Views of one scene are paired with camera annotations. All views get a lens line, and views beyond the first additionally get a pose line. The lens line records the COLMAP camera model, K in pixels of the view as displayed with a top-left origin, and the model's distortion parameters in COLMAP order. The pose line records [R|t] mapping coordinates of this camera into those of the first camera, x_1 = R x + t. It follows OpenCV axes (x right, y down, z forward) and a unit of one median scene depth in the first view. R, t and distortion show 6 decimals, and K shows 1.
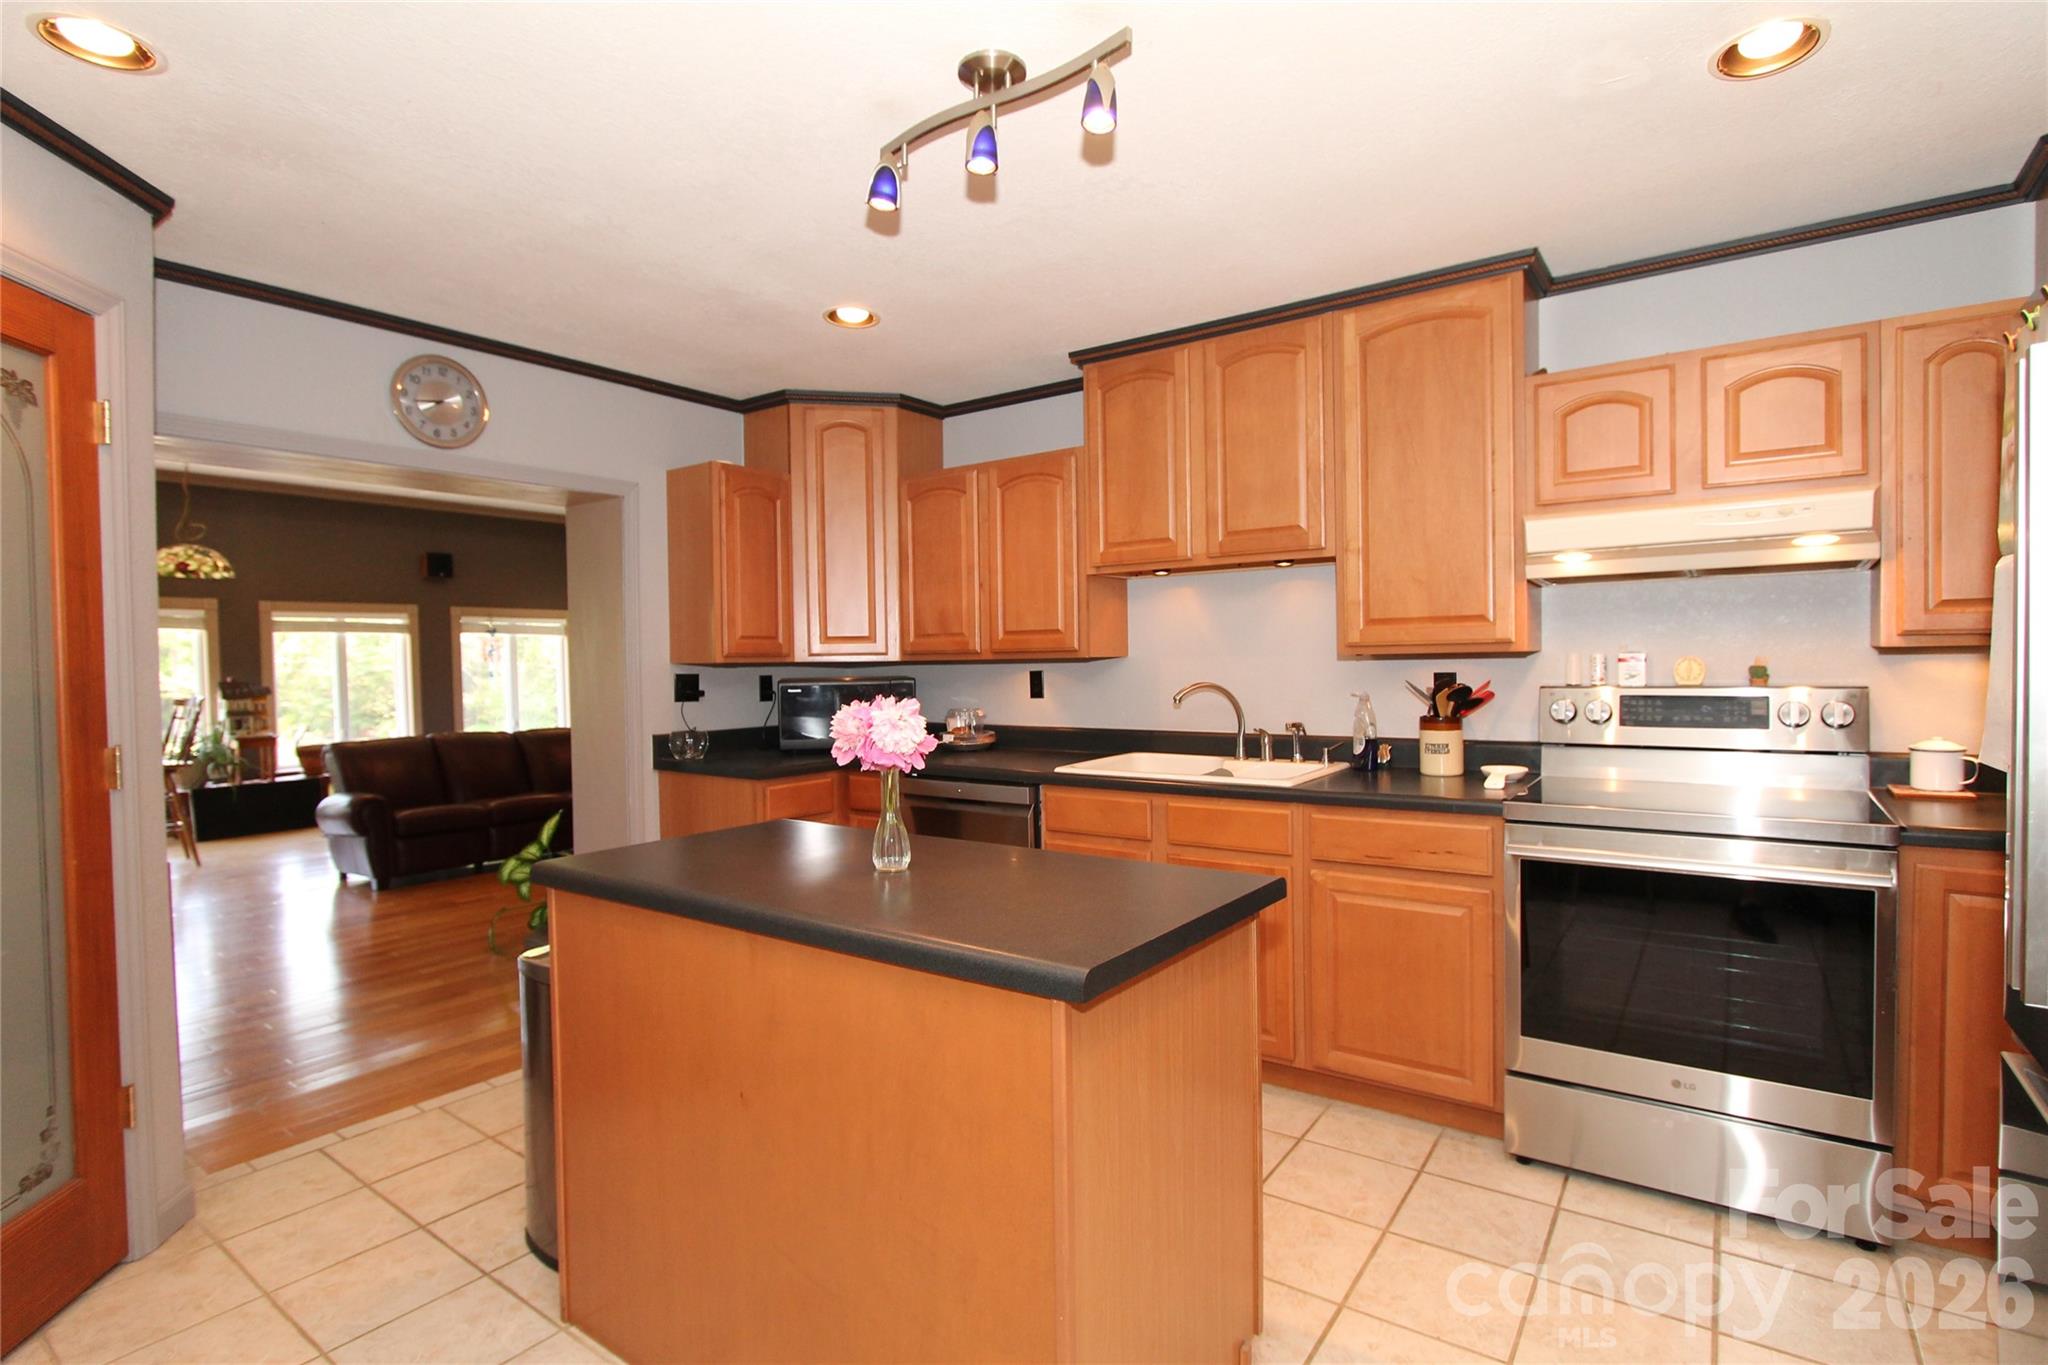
lens RADIAL K [[962.0, 0, 1017.1], [0, 962.0, 684.2], [0, 0, 1]] dist [-0.019674, -0.000853]
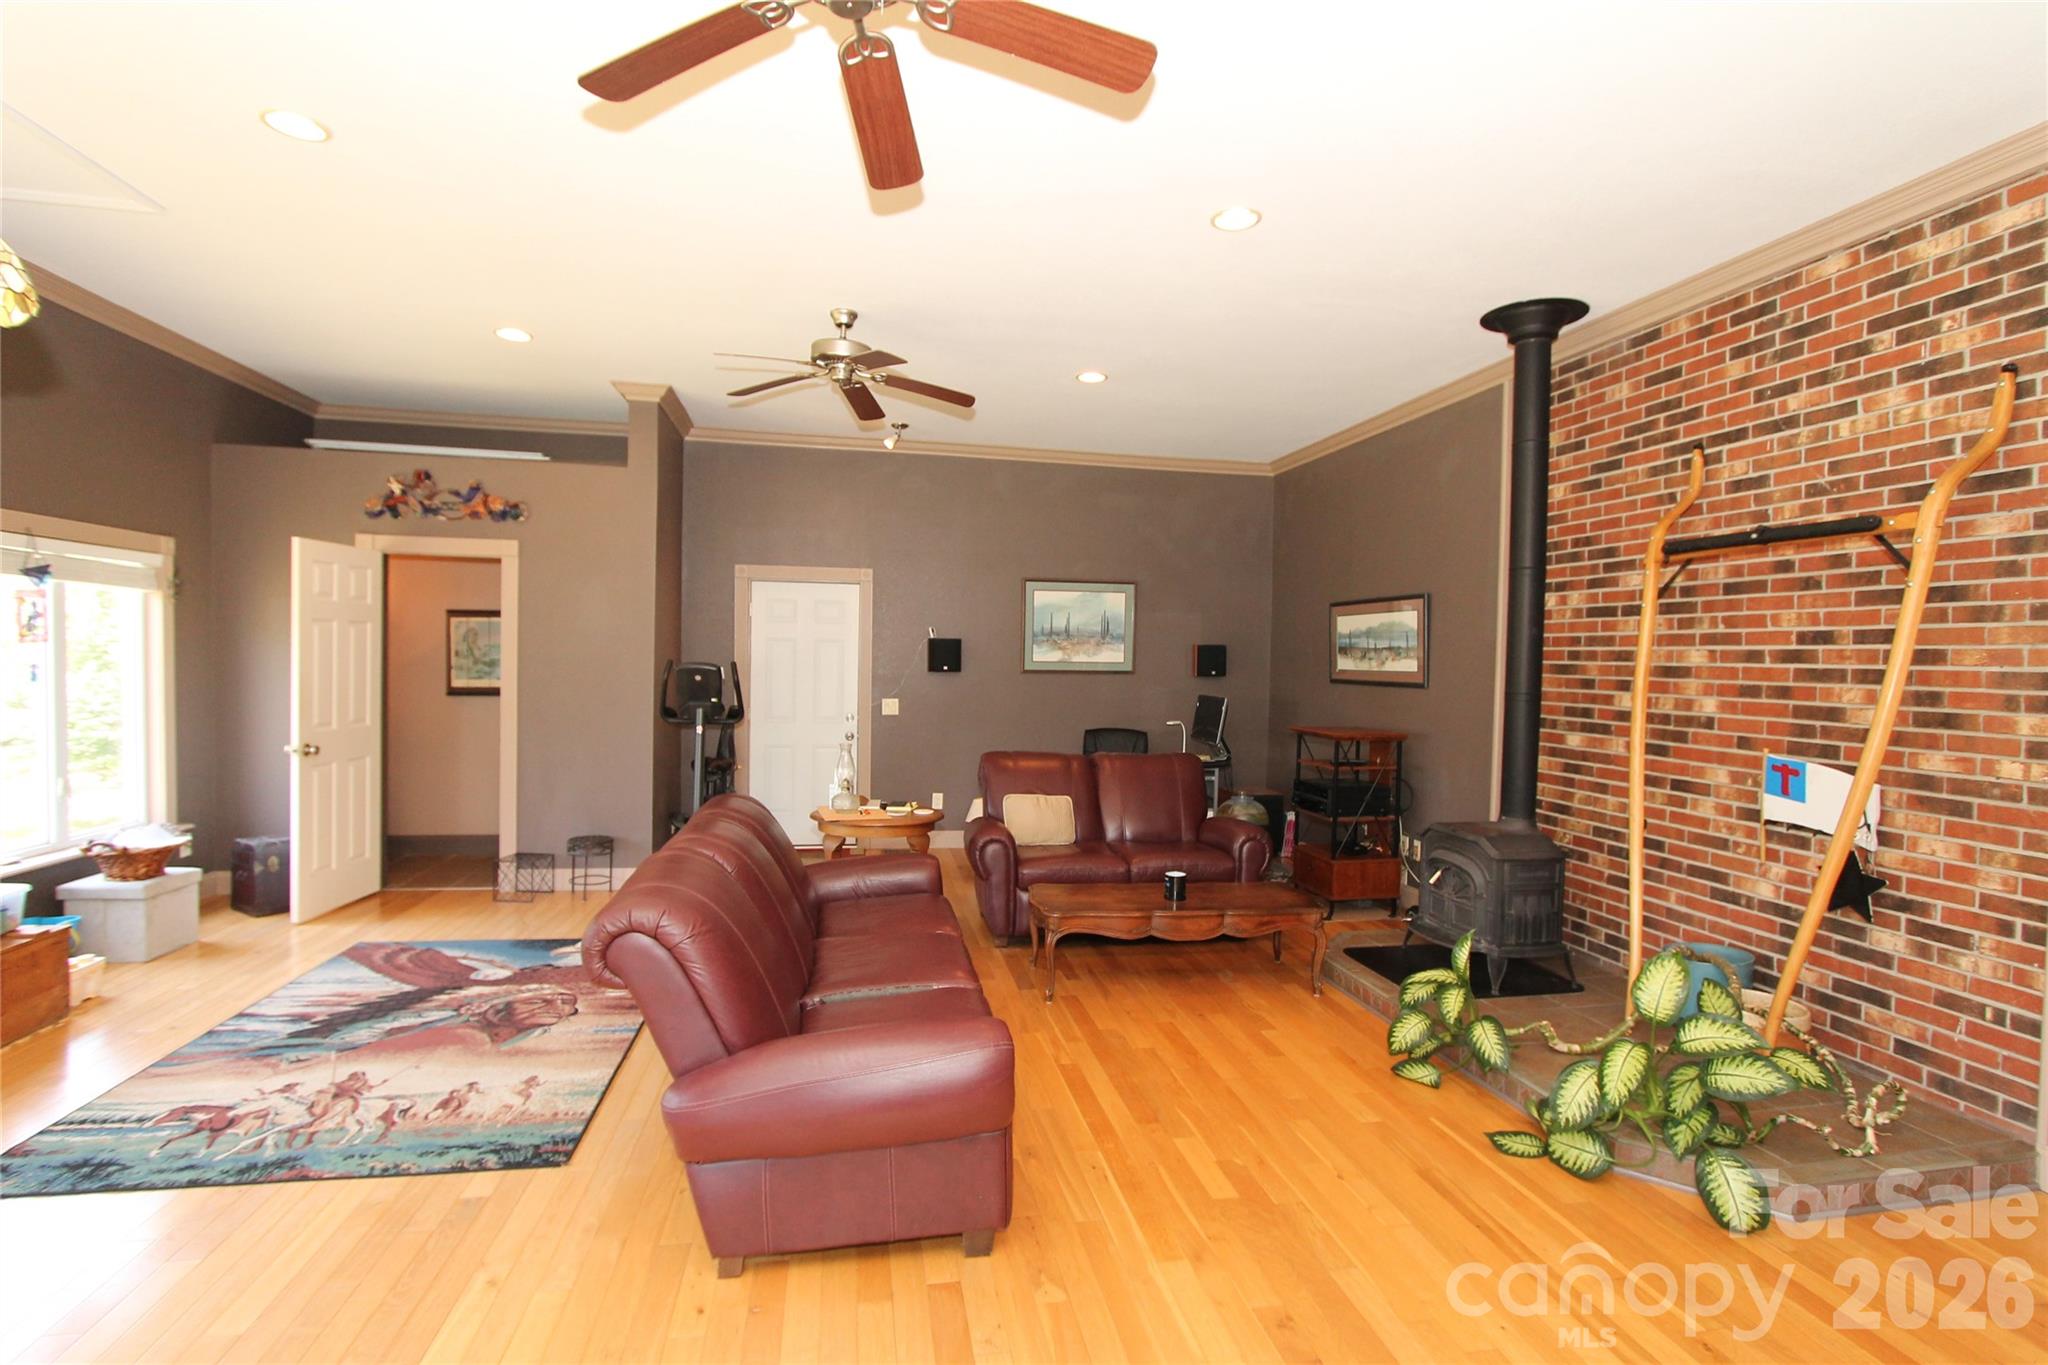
lens RADIAL K [[962.0, 0, 1024.3], [0, 962.0, 679.3], [0, 0, 1]] dist [-0.019674, -0.000853]
pose [[0.678400, 0.013602, 0.734567, -0.708155], [-0.013289, 0.999892, -0.006242, -0.015039], [-0.734572, -0.005527, 0.678508, 0.523190]]
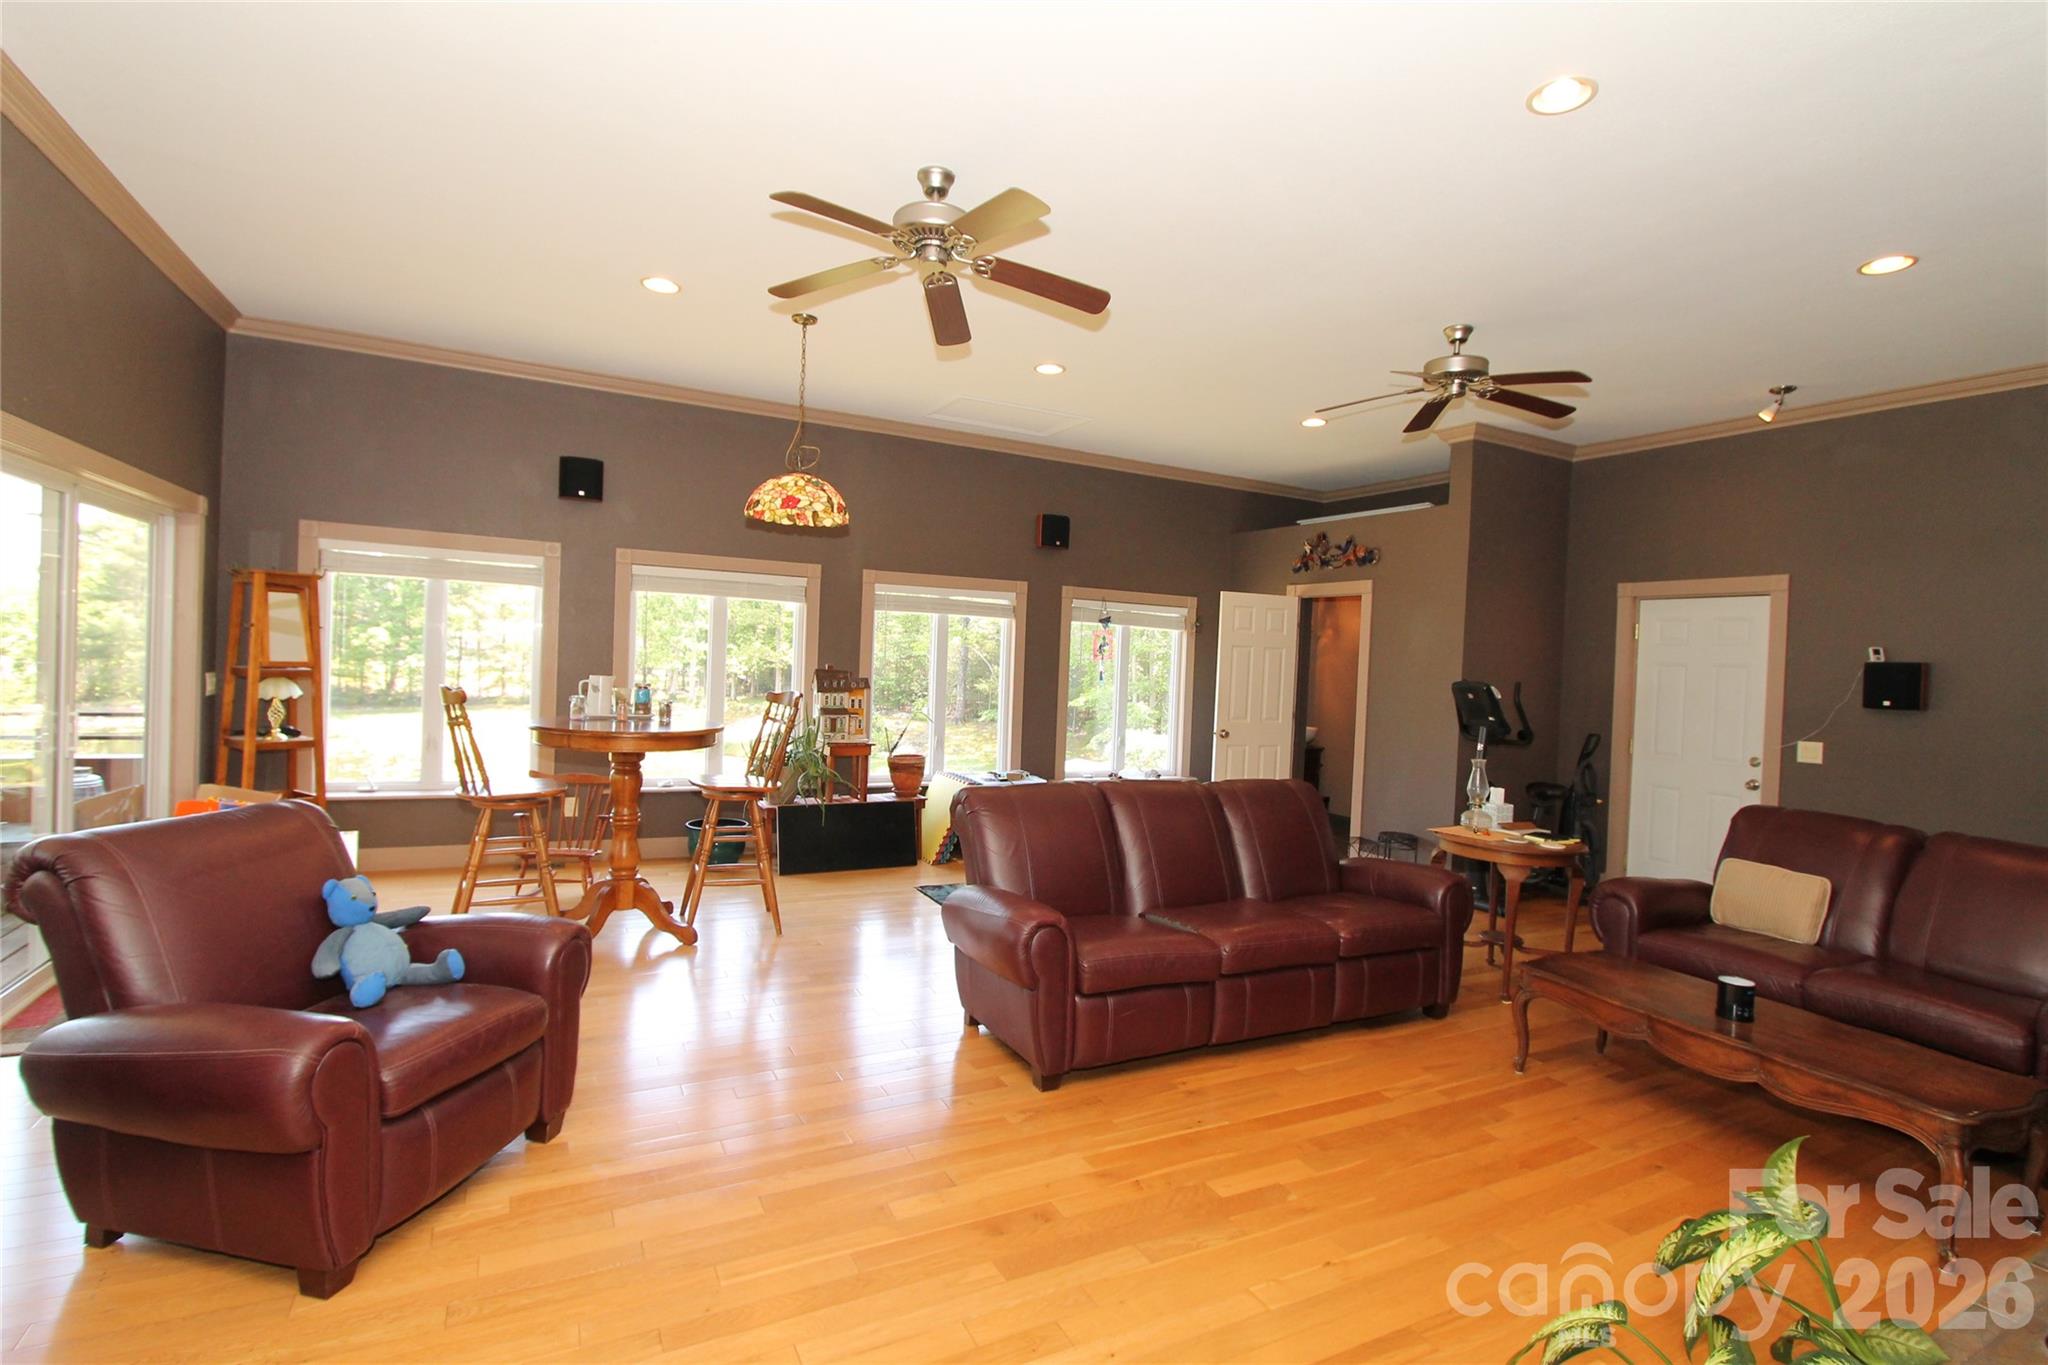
lens RADIAL K [[962.0, 0, 1028.4], [0, 962.0, 681.1], [0, 0, 1]] dist [-0.019674, -0.000853]
pose [[0.890068, 0.065415, -0.451110, -0.322996], [-0.069626, 0.997547, 0.007277, -0.010339], [0.450479, 0.024932, 0.892439, 0.365952]]
